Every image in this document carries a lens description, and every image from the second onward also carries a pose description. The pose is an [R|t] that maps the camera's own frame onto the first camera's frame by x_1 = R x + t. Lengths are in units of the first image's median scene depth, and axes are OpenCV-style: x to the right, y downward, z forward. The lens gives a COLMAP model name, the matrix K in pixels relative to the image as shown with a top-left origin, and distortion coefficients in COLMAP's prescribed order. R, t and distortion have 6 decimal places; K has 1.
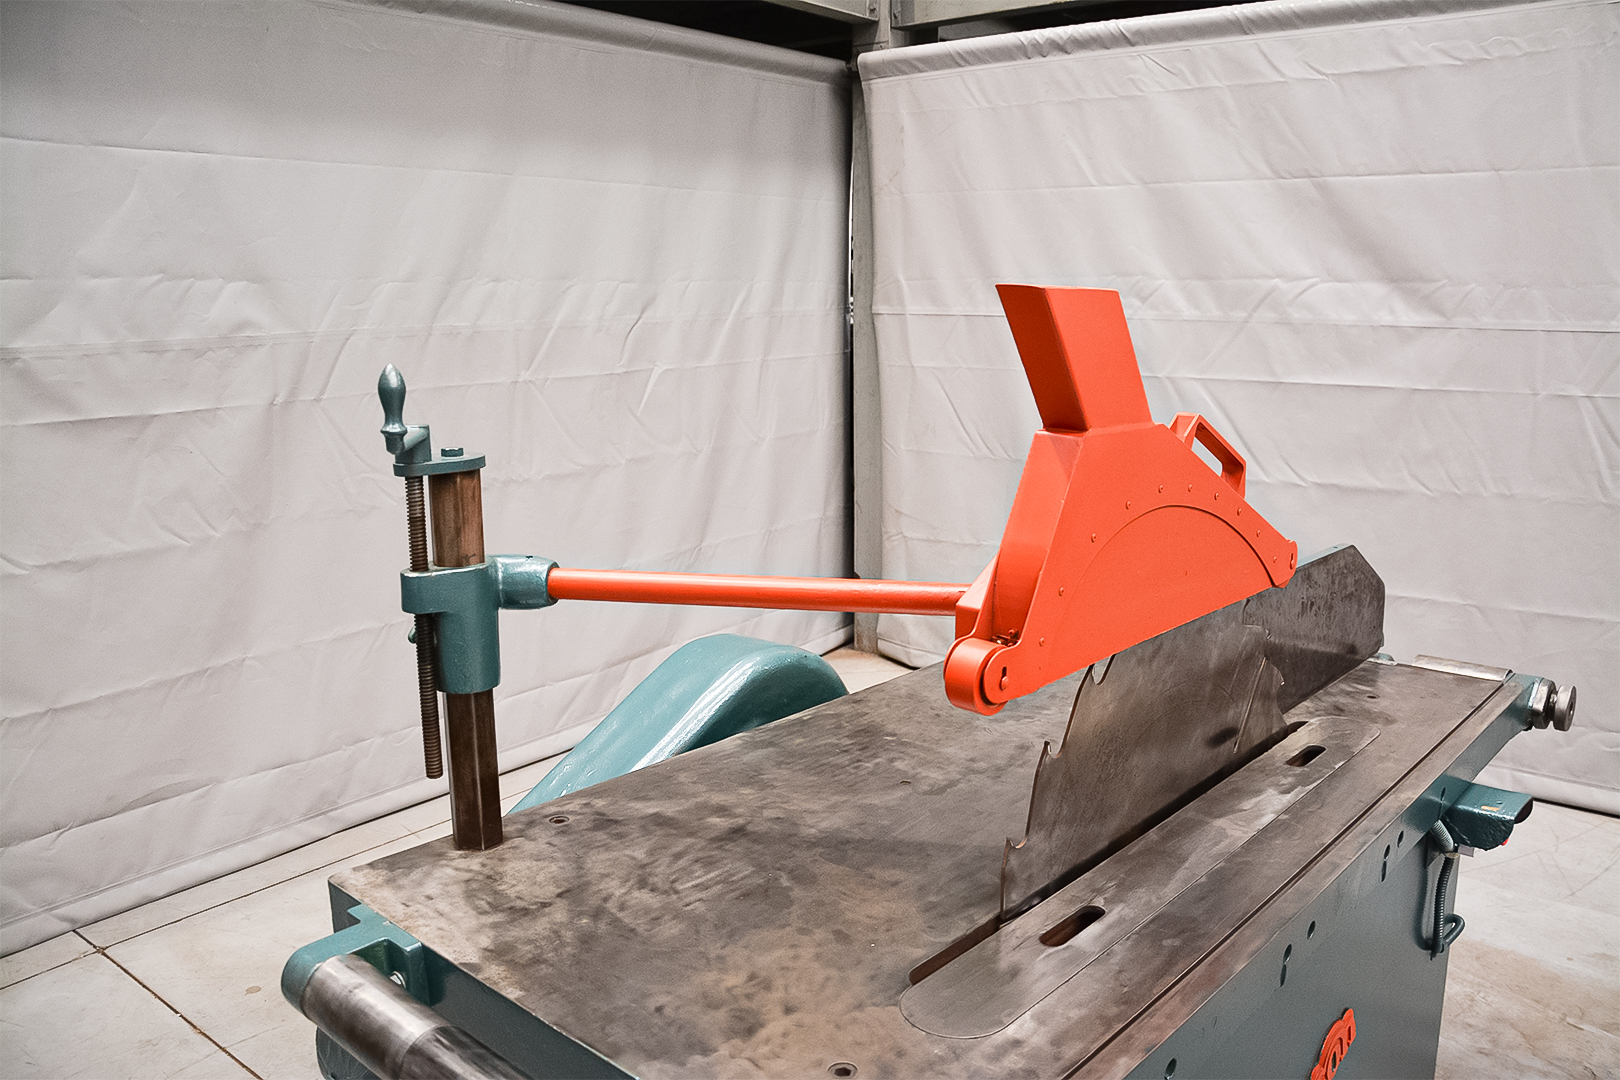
lens RADIAL K [[1272.6, 0, 827.5], [0, 1272.6, 529.1], [0, 0, 1]] dist [-0.160619, 0.124855]
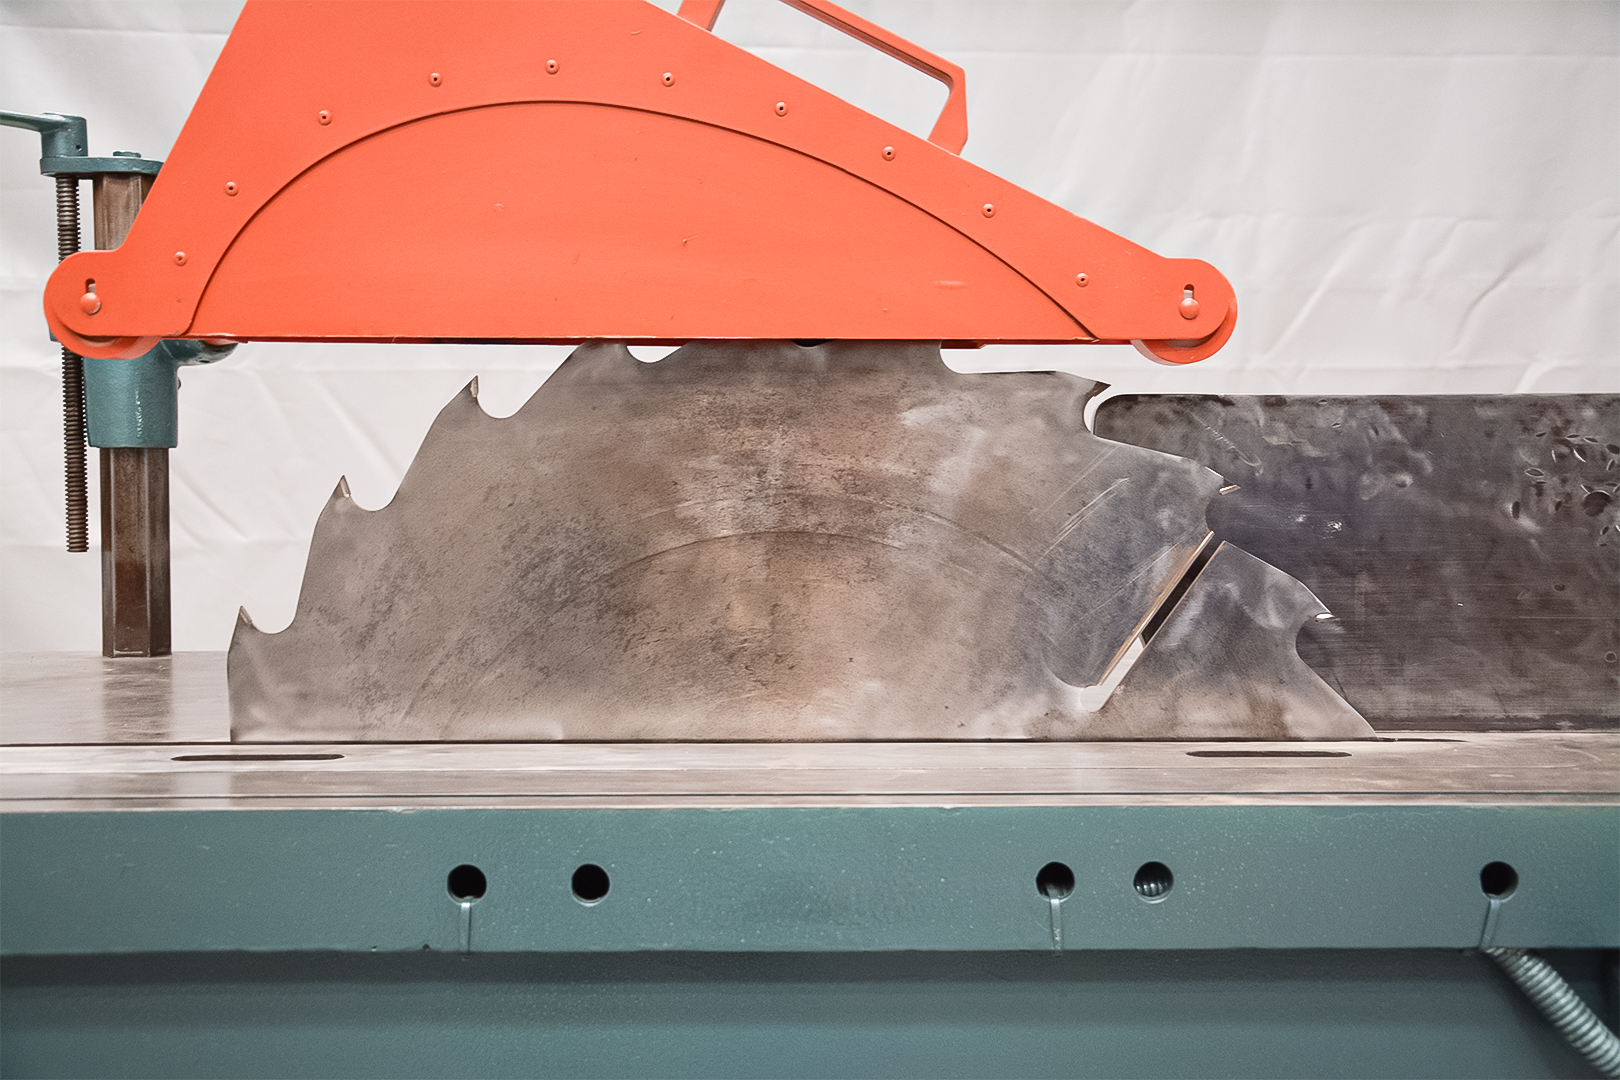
lens RADIAL K [[1910.5, 0, 817.7], [0, 1910.5, 551.4], [0, 0, 1]] dist [-0.001369, 0.349155]
pose [[0.677925, 0.041014, -0.733986, 0.764115], [-0.137914, 0.987810, -0.072183, 0.179374], [0.722078, 0.150162, 0.675318, 0.399300]]
